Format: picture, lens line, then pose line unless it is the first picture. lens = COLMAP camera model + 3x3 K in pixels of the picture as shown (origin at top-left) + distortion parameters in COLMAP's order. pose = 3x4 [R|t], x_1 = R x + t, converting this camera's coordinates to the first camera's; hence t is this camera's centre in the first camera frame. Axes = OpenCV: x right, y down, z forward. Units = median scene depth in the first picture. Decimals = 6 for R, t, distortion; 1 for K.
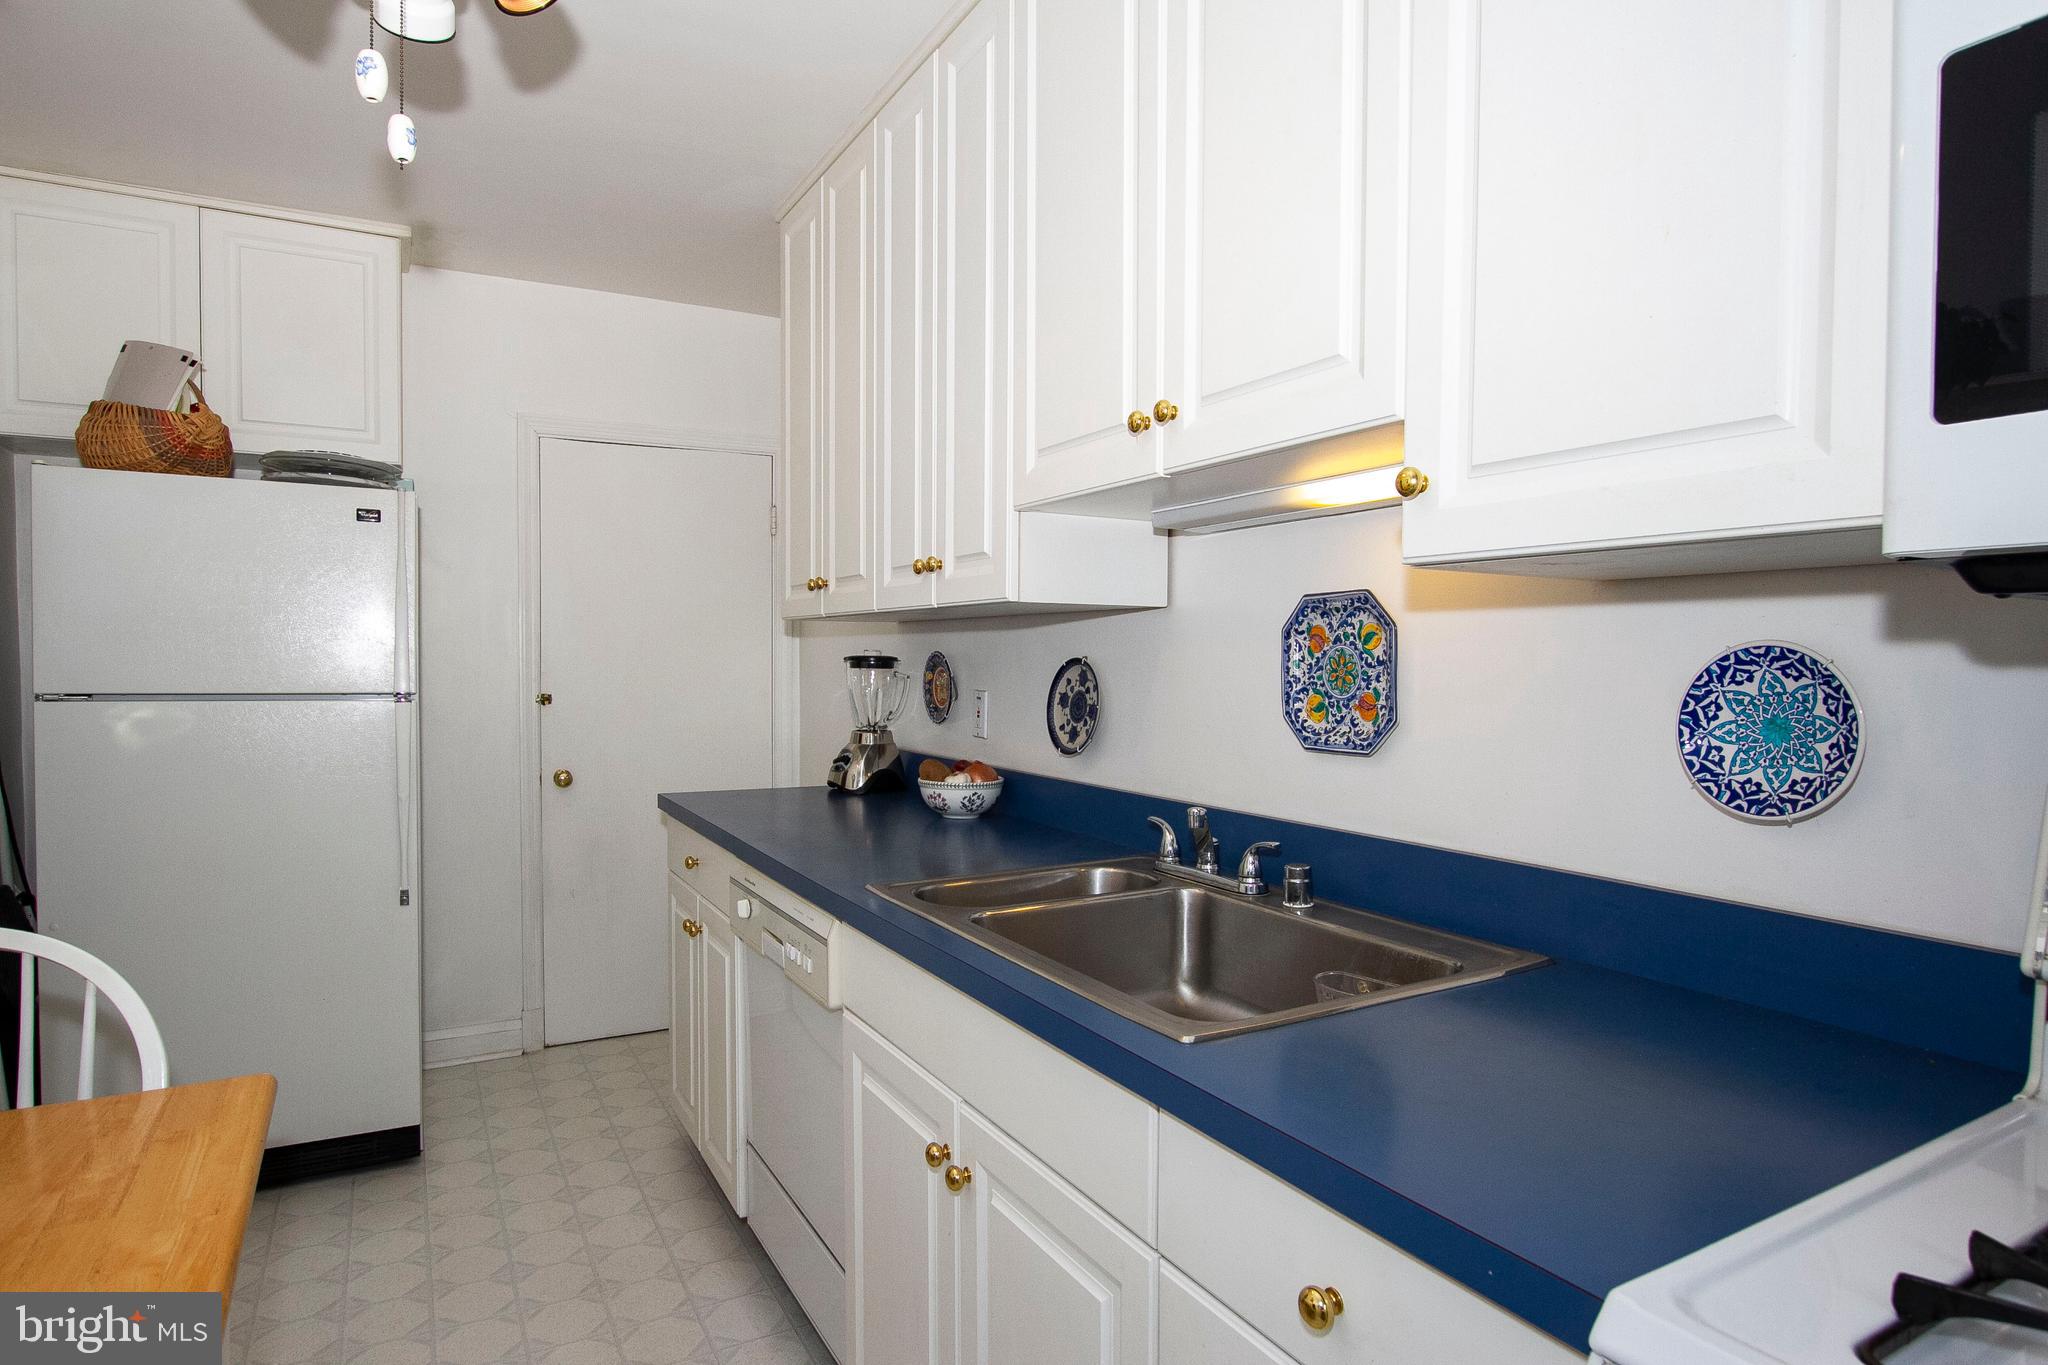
lens RADIAL K [[1136.9, 0, 1019.9], [0, 1136.9, 692.1], [0, 0, 1]] dist [-0.027354, 0.007886]
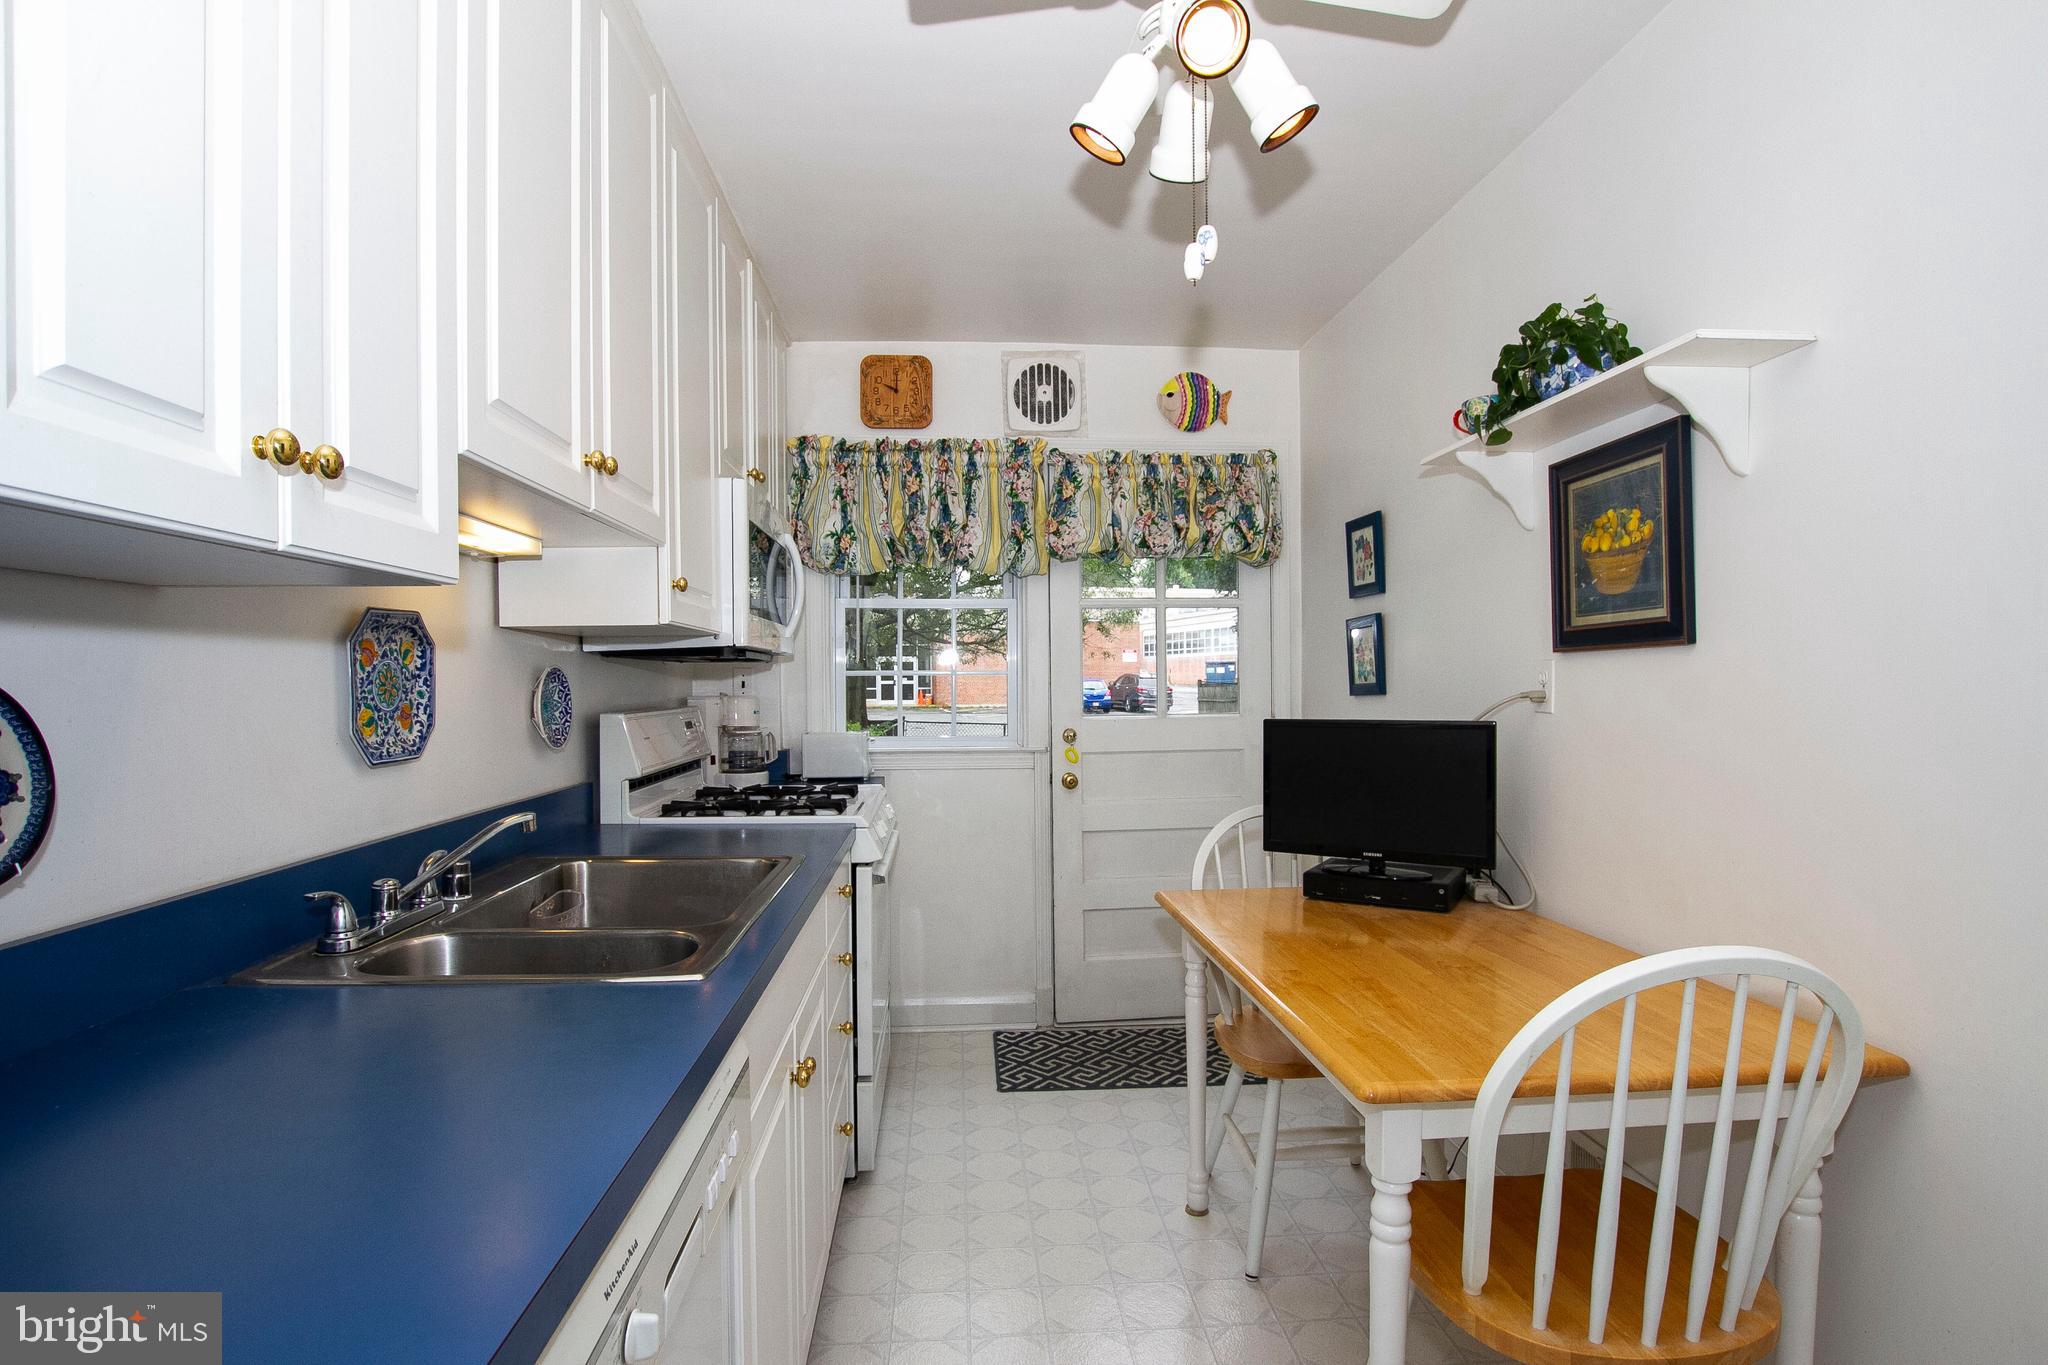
lens RADIAL K [[1010.6, 0, 1026.7], [0, 1010.6, 693.9], [0, 0, 1]] dist [-0.036179, 0.000328]
pose [[-0.906973, -0.003108, 0.421177, -0.616014], [0.017014, 0.998886, 0.044009, -0.039027], [-0.420845, 0.047081, -0.905910, 1.528752]]
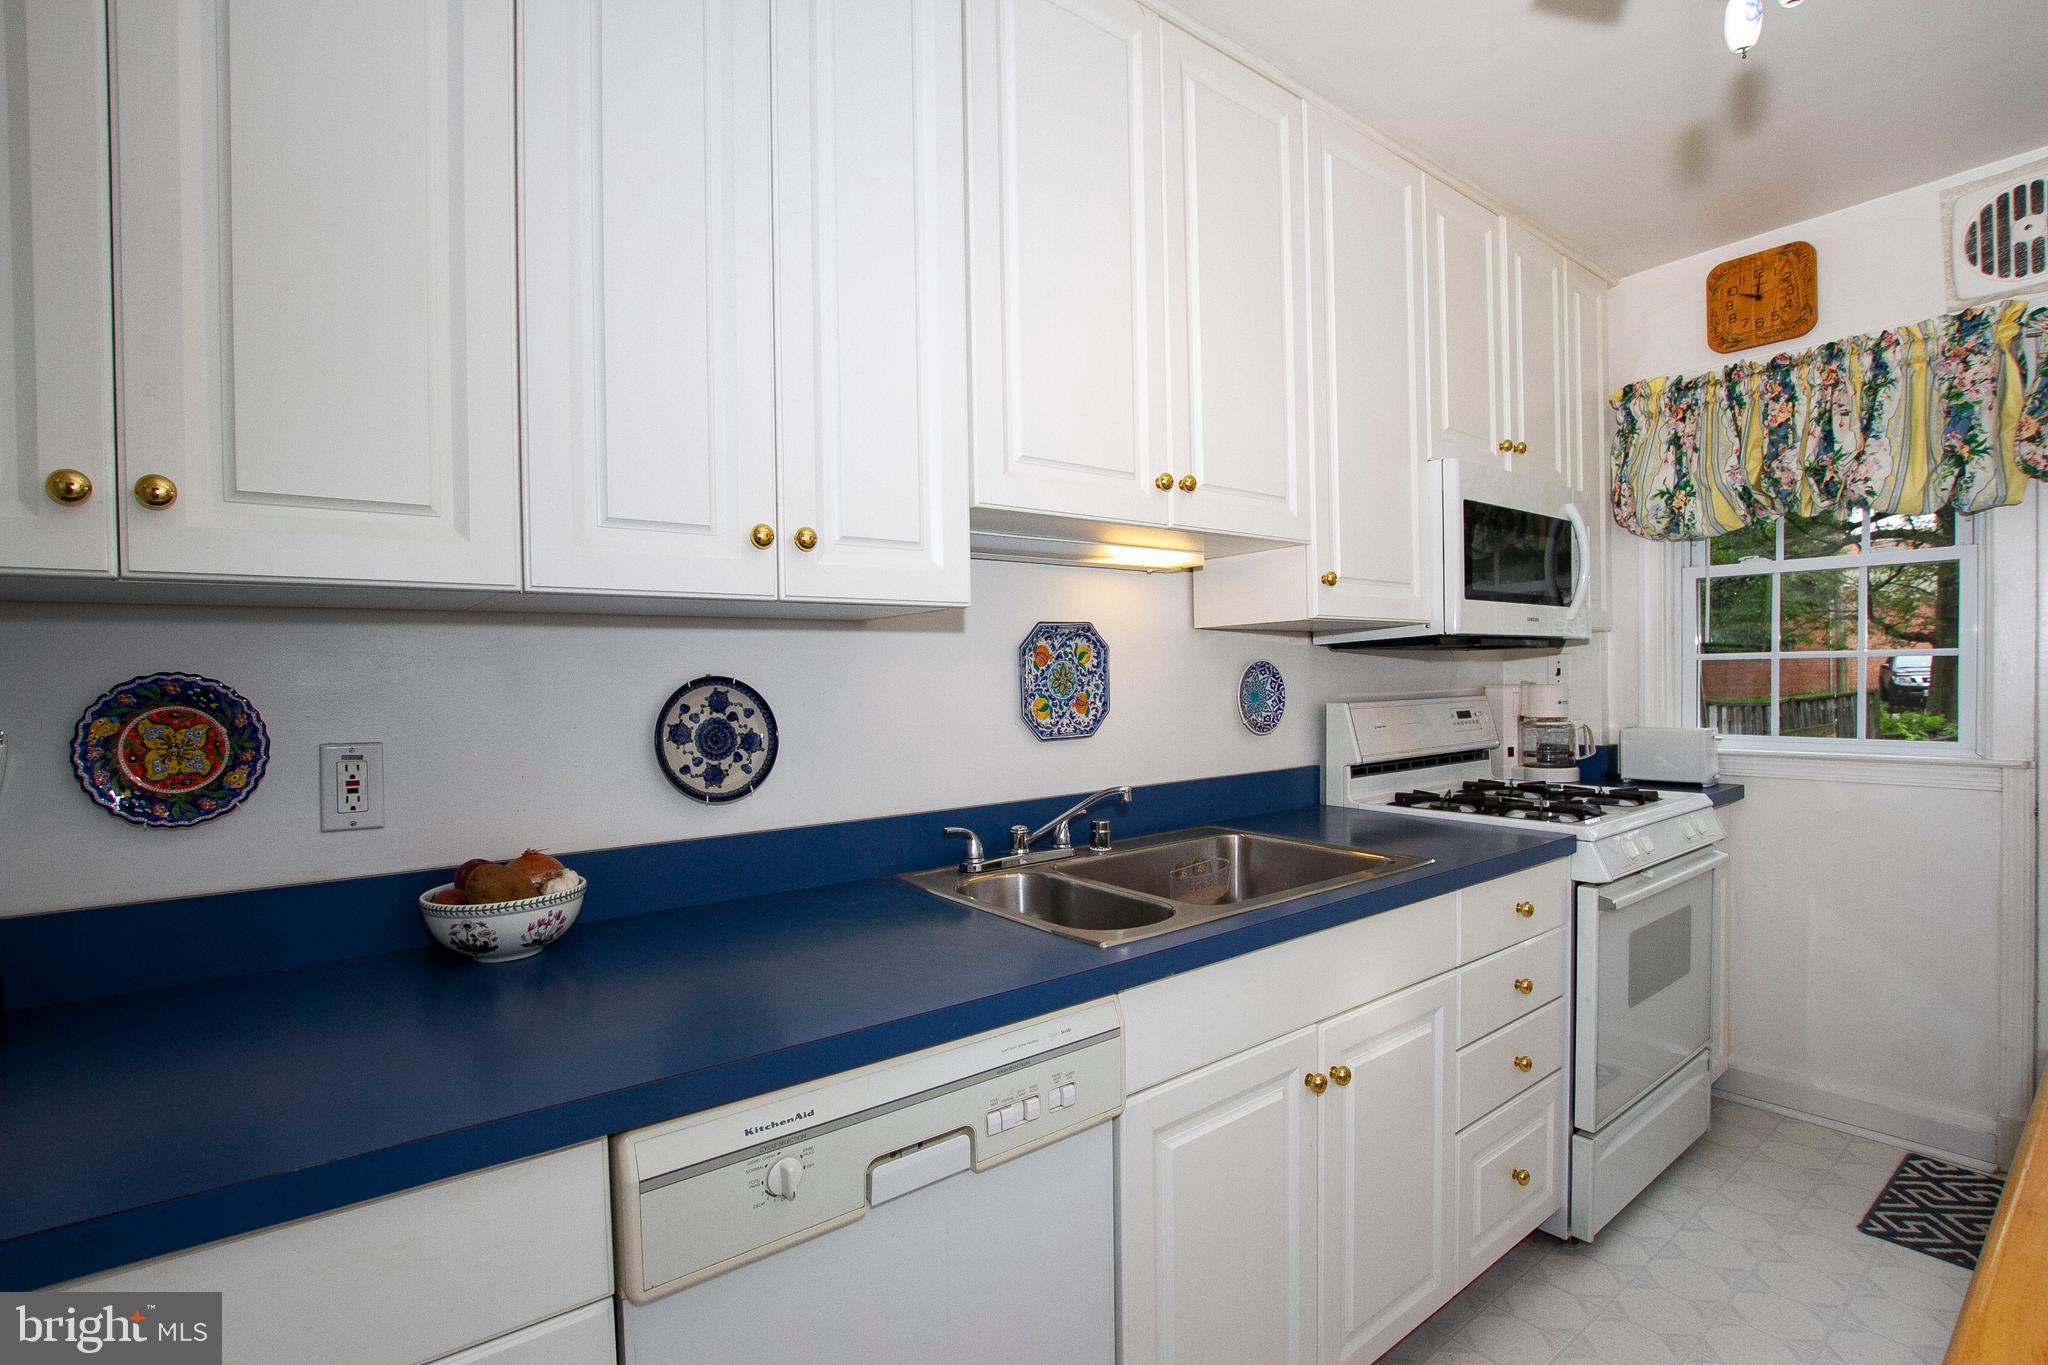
lens RADIAL K [[955.7, 0, 1021.8], [0, 955.7, 695.9], [0, 0, 1]] dist [-0.039301, 0.008519]
pose [[-0.148992, -0.020743, 0.988621, -0.823846], [0.049723, 0.998358, 0.028441, -0.032781], [-0.987587, 0.053395, -0.147716, 1.177560]]
